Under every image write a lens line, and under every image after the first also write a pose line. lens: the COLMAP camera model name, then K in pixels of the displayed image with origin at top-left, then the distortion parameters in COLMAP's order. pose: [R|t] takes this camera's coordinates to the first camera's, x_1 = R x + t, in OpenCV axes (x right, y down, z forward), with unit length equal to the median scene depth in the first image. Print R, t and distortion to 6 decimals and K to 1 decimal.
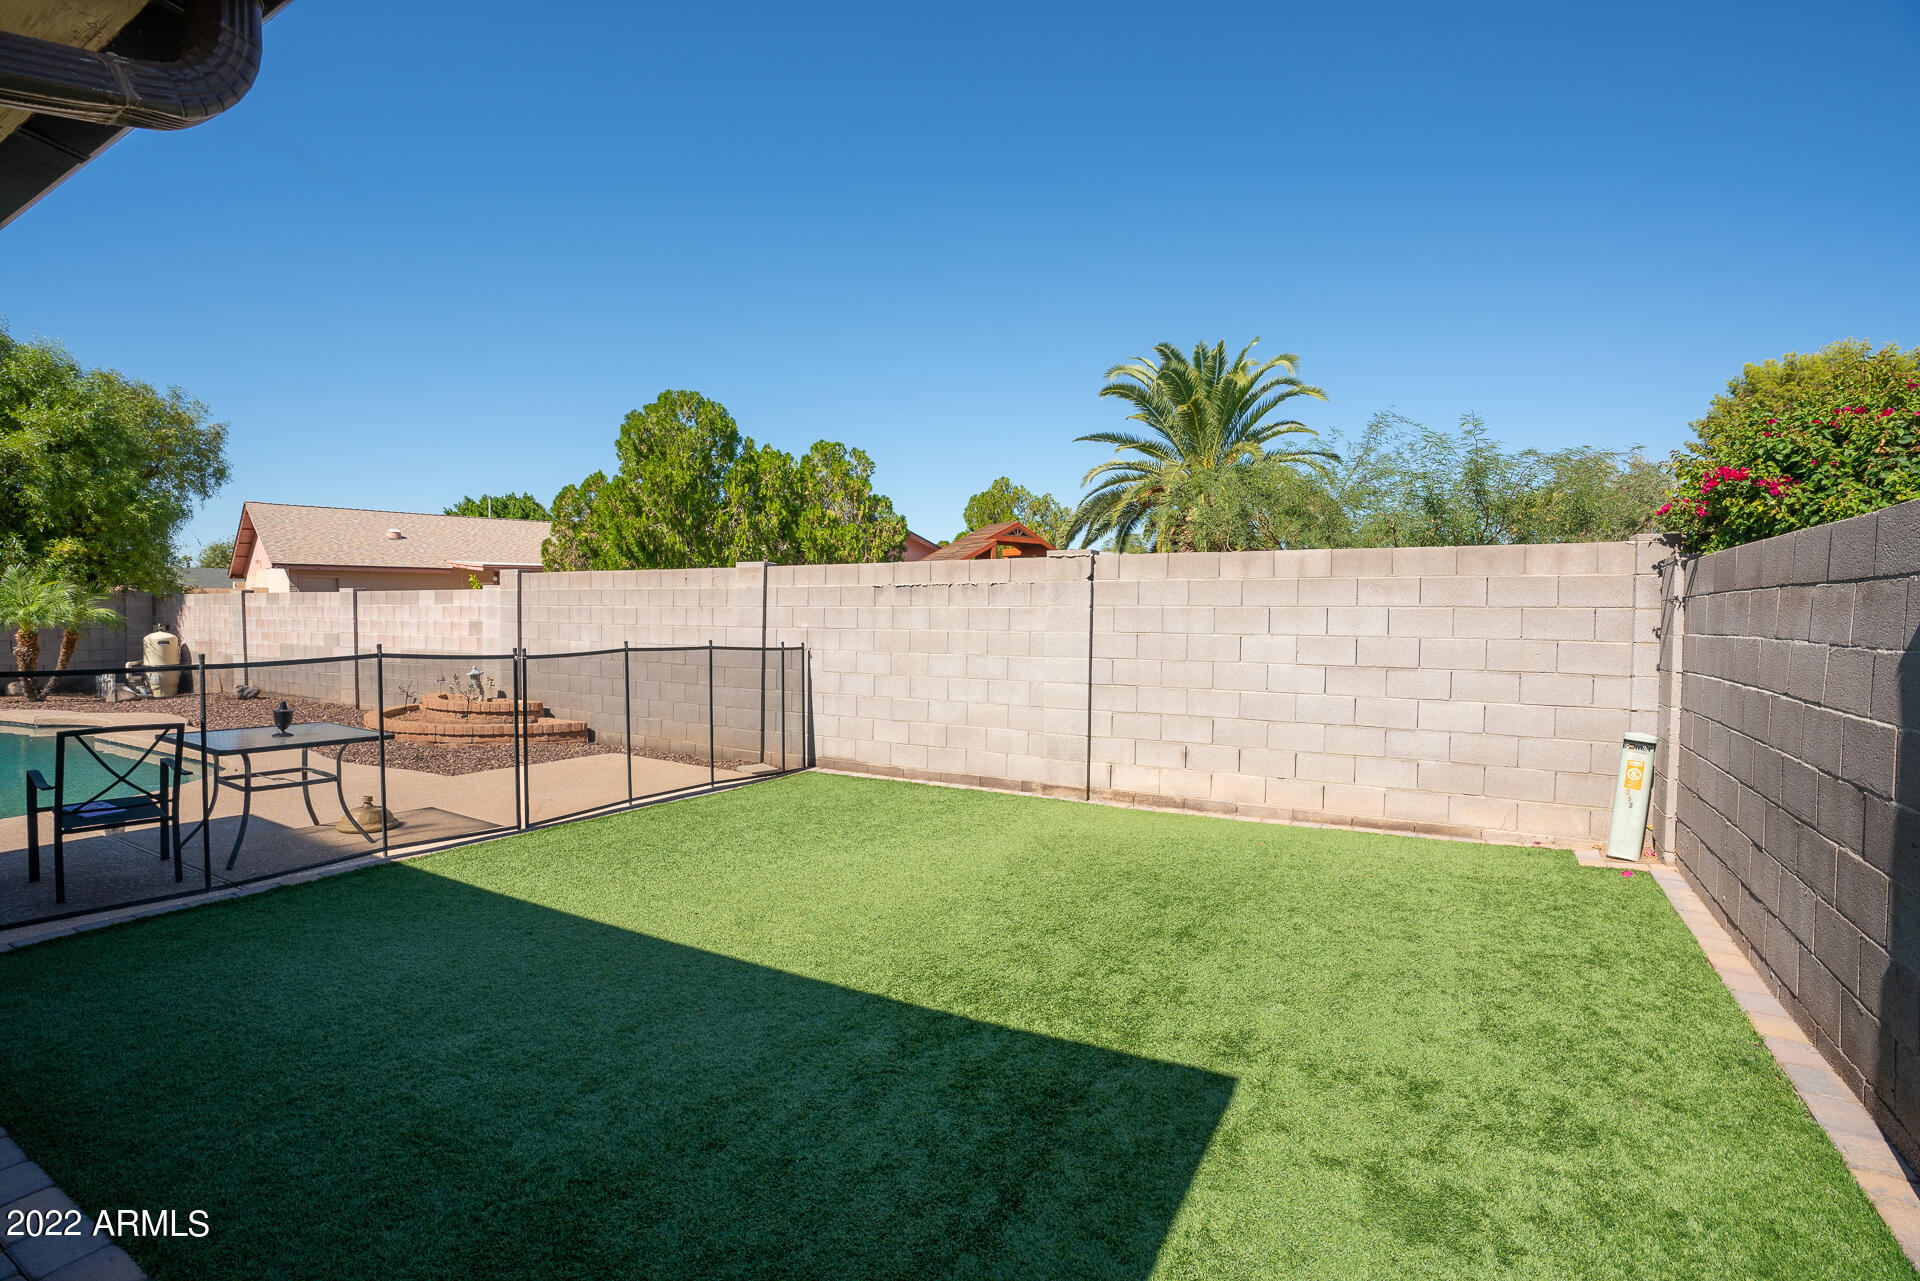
lens RADIAL K [[879.0, 0, 953.0], [0, 879.0, 641.3], [0, 0, 1]] dist [-0.051575, 0.006430]
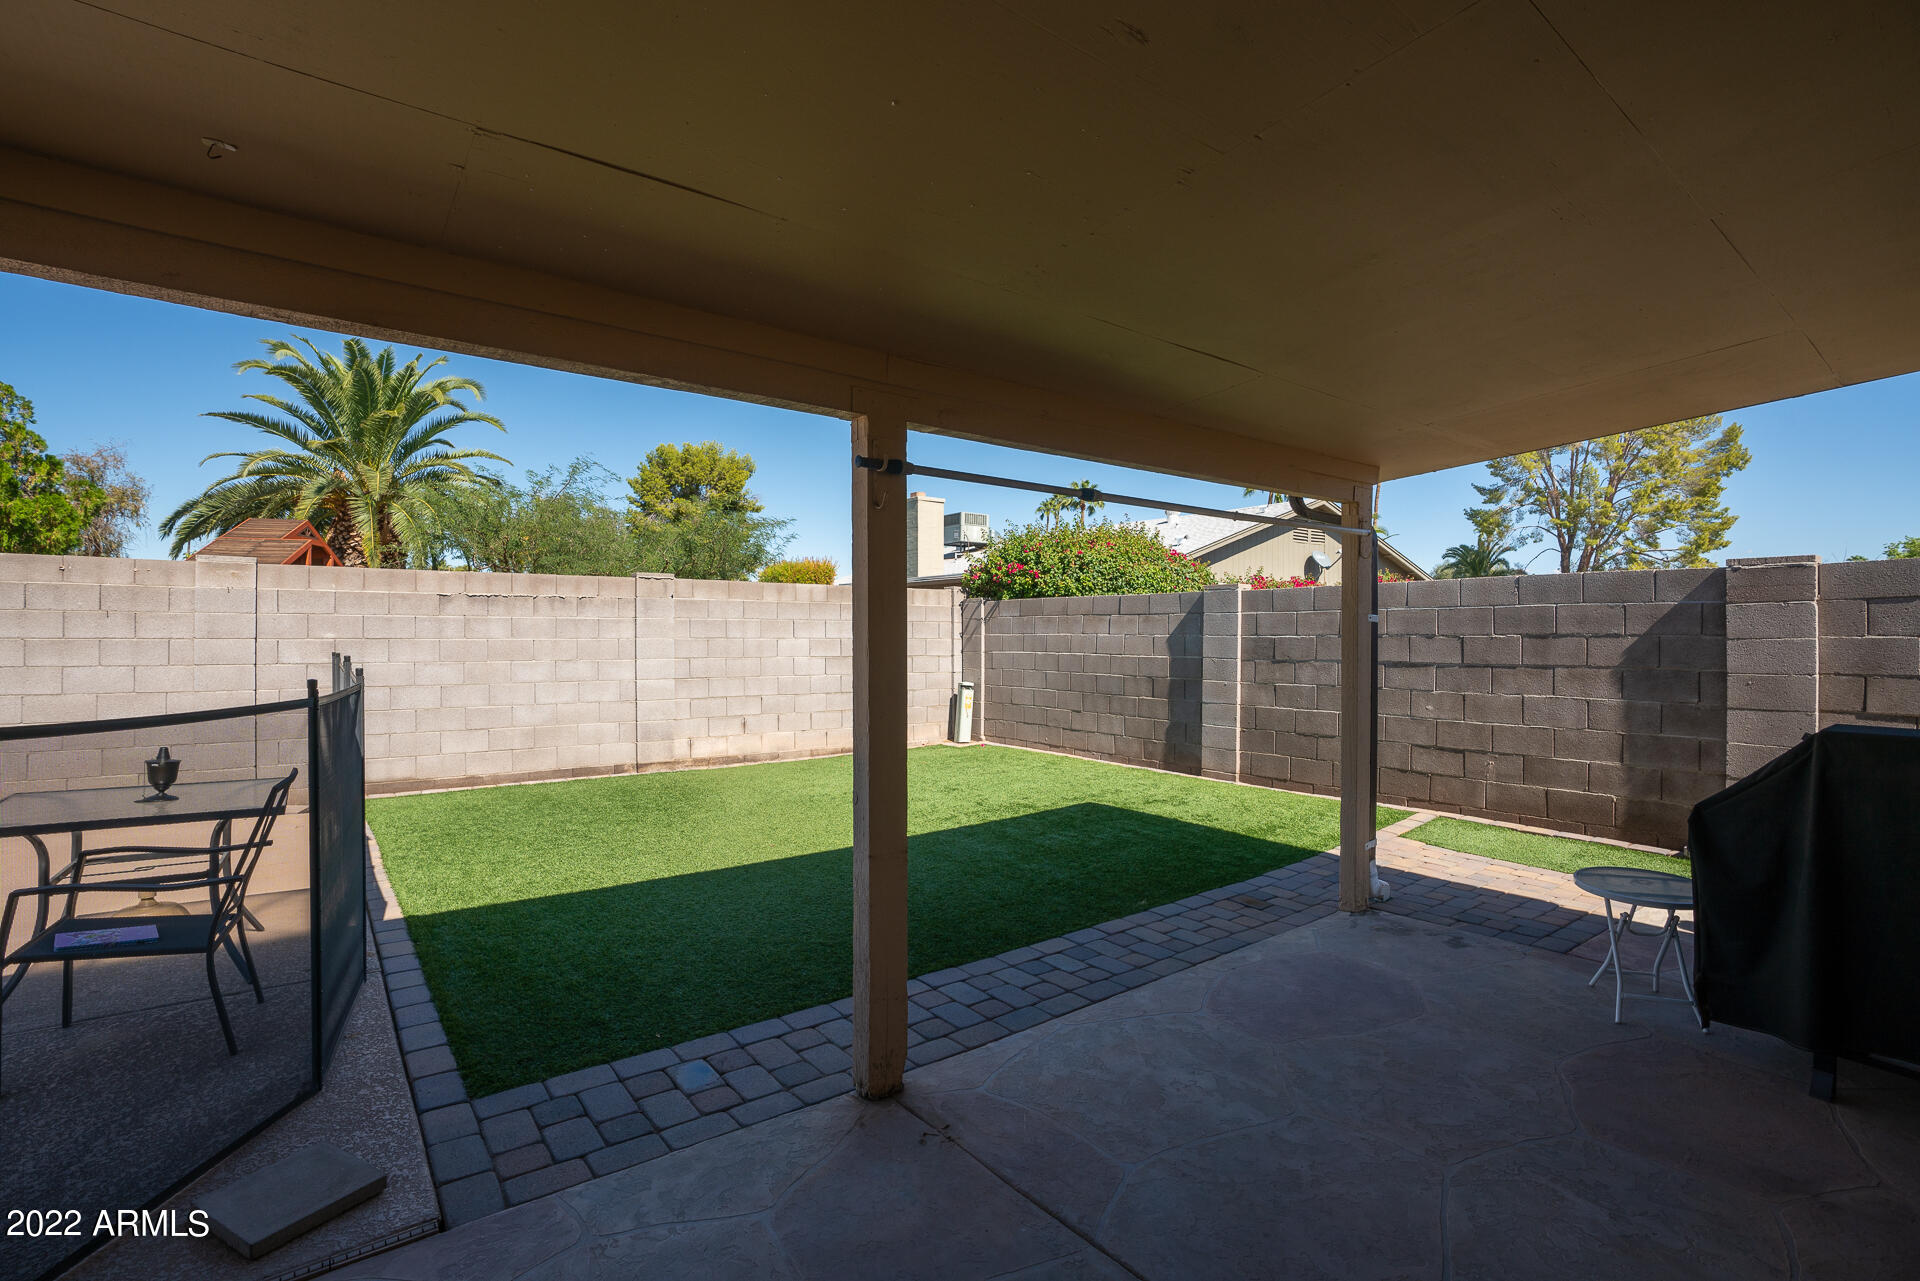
lens RADIAL K [[879.0, 0, 941.5], [0, 879.0, 638.9], [0, 0, 1]] dist [-0.051575, 0.006430]
pose [[0.399641, -0.009250, 0.916625, -0.776635], [0.024915, 0.999689, -0.000775, 0.000935], [-0.916333, 0.023147, 0.399747, 0.117877]]
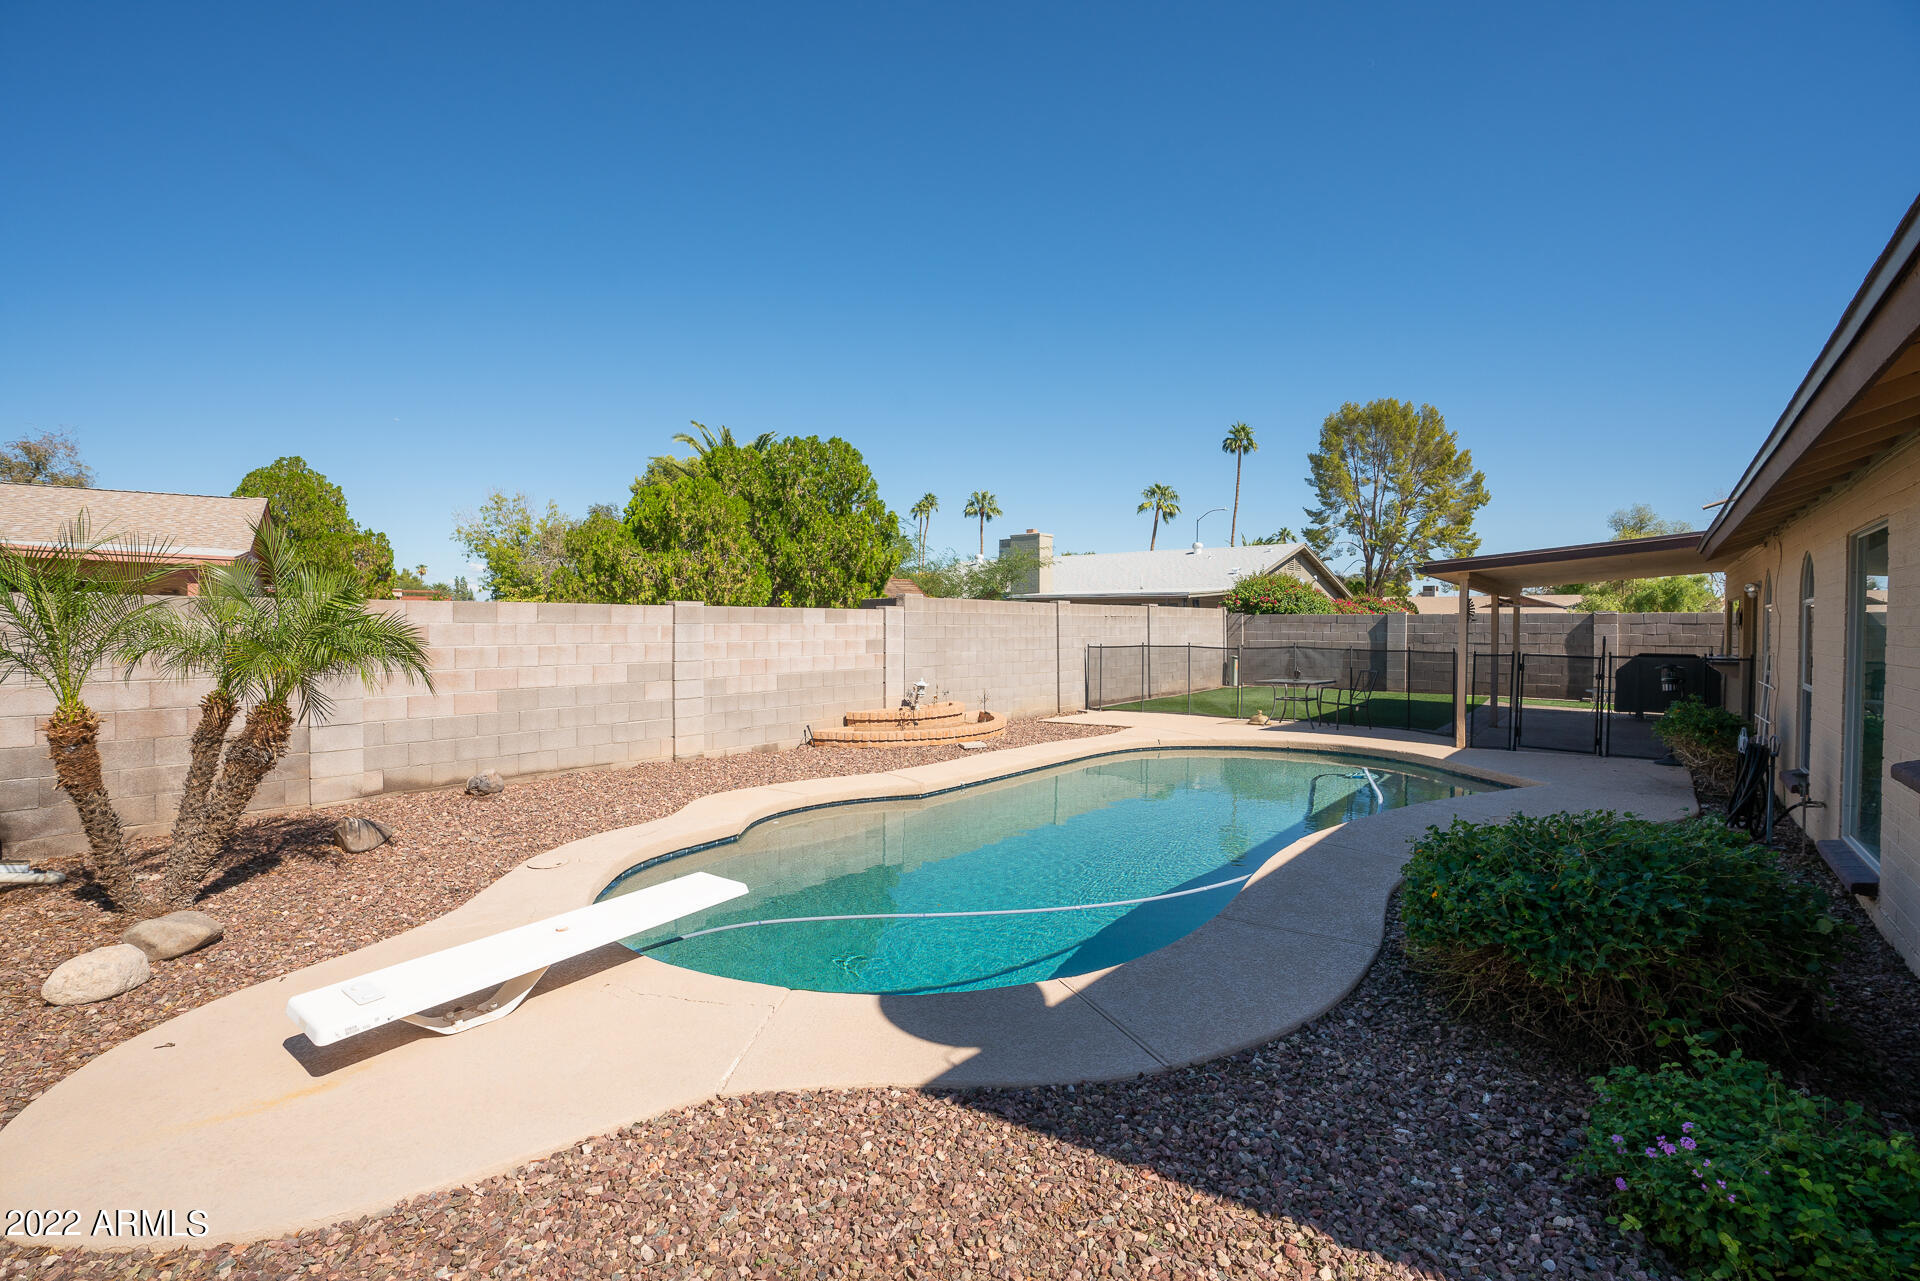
lens RADIAL K [[879.0, 0, 959.1], [0, 879.0, 642.9], [0, 0, 1]] dist [-0.051575, 0.006430]
pose [[0.165536, -0.027887, 0.985809, -2.332821], [0.029184, 0.999301, 0.023368, -0.059825], [-0.985772, 0.024901, 0.166234, 1.034409]]
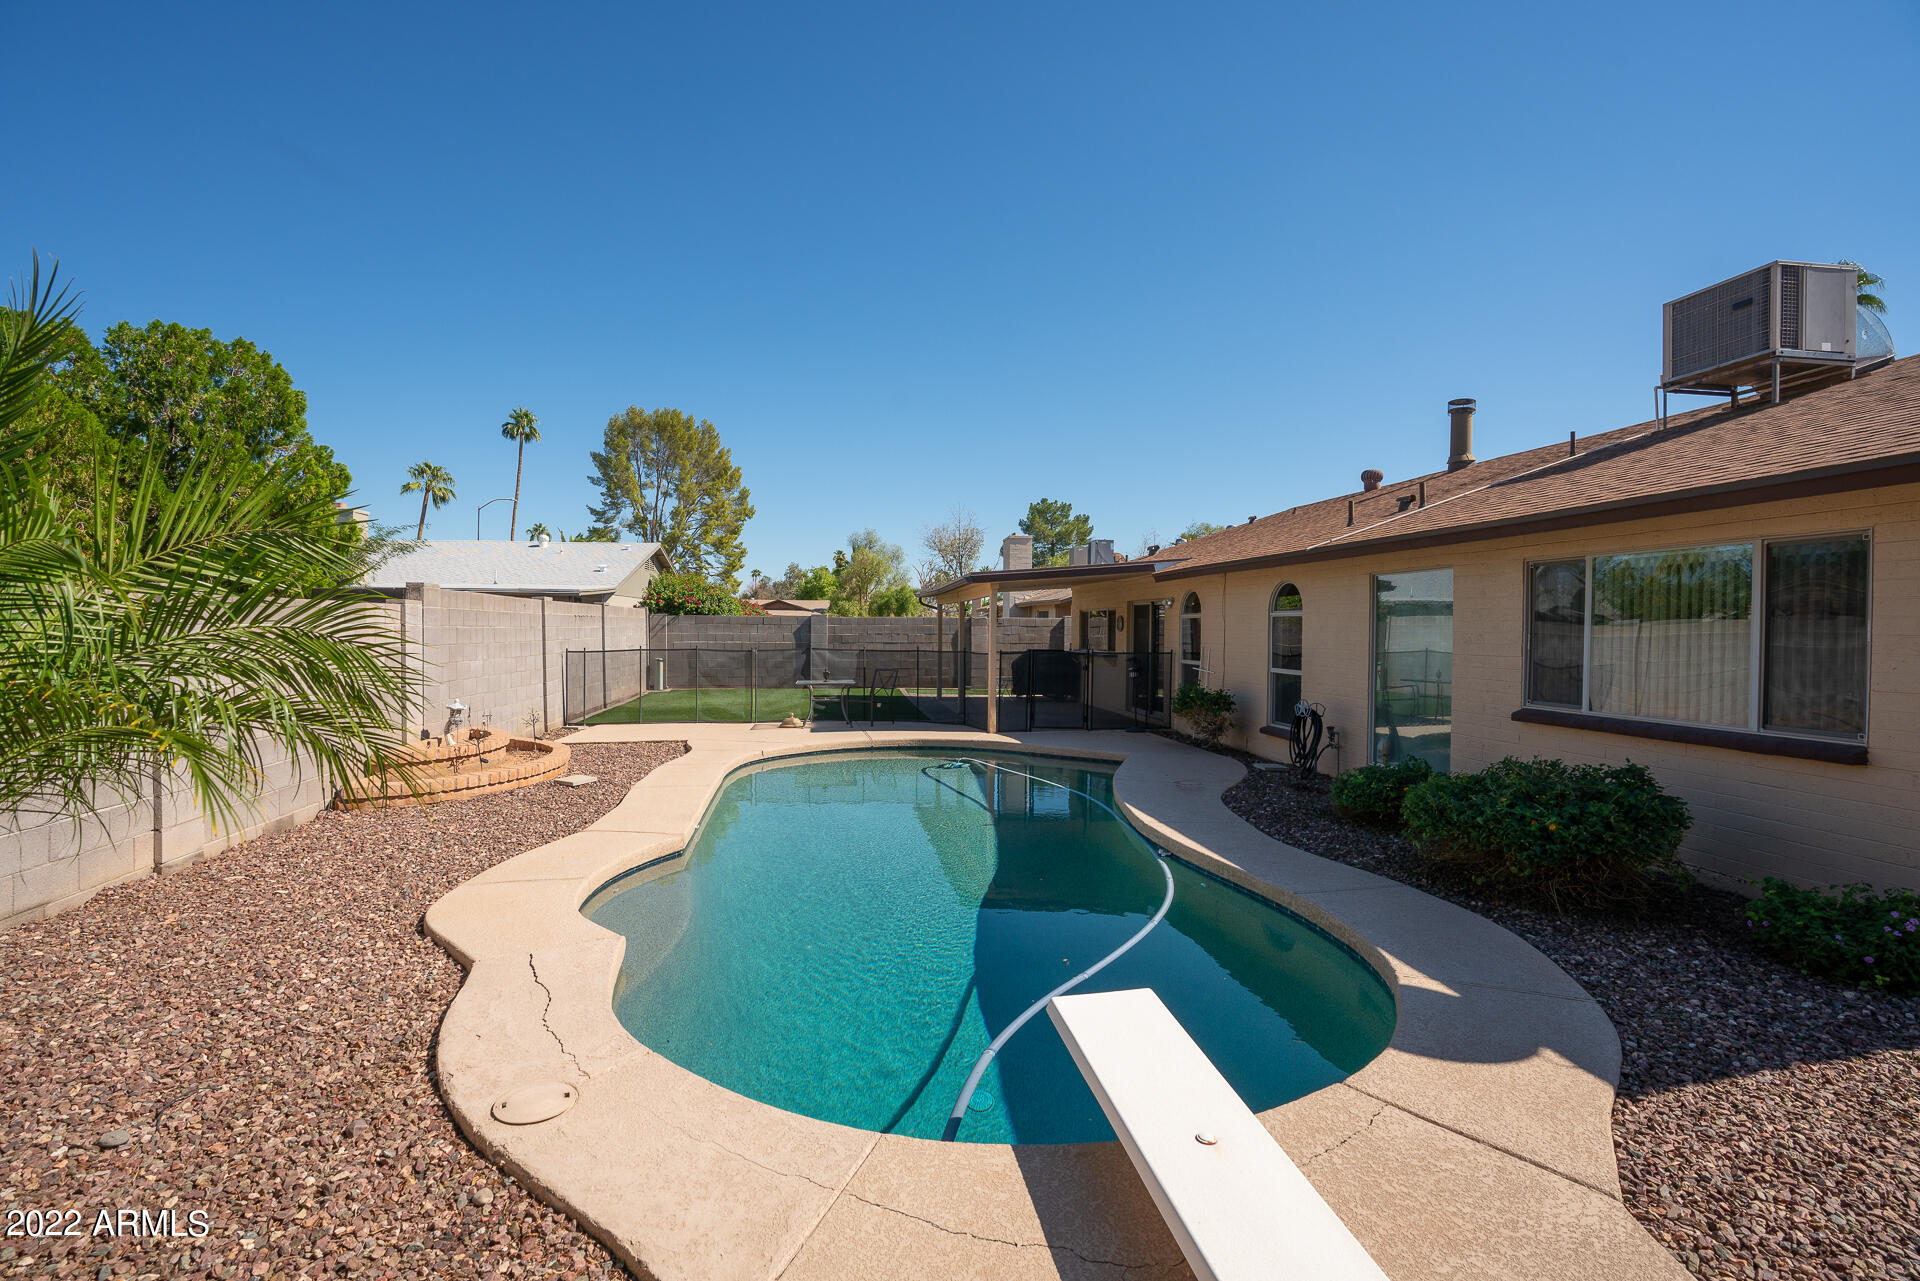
lens RADIAL K [[879.0, 0, 956.7], [0, 879.0, 644.4], [0, 0, 1]] dist [-0.051575, 0.006430]
pose [[-0.618191, -0.026283, 0.785588, -2.084578], [0.012997, 0.998962, 0.043649, -0.074492], [-0.785920, 0.037193, -0.617208, 1.548095]]
